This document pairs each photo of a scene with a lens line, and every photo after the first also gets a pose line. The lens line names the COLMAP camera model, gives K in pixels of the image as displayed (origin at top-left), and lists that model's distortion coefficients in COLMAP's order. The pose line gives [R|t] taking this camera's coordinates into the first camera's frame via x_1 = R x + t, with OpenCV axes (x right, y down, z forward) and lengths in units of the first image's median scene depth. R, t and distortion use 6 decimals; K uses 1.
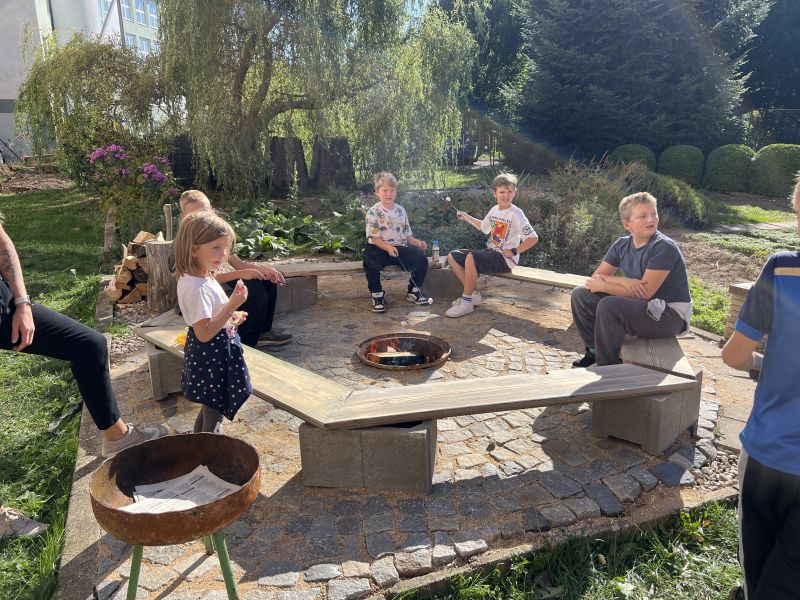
lens RADIAL K [[600.9, 0, 400.3], [0, 600.9, 299.2], [0, 0, 1]] dist [0.016291, -0.013143]
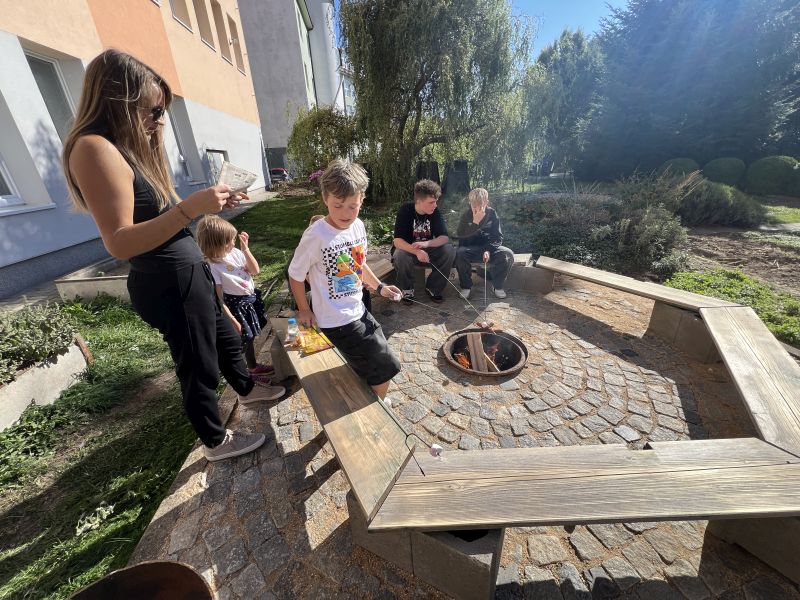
lens RADIAL K [[318.7, 0, 402.2], [0, 318.7, 298.7], [0, 0, 1]] dist [-0.003724, -0.000305]
pose [[0.959386, 0.080461, -0.270378, 0.003810], [-0.040796, 0.987958, 0.149245, -0.033975], [0.279131, -0.132153, 0.951116, 0.135494]]
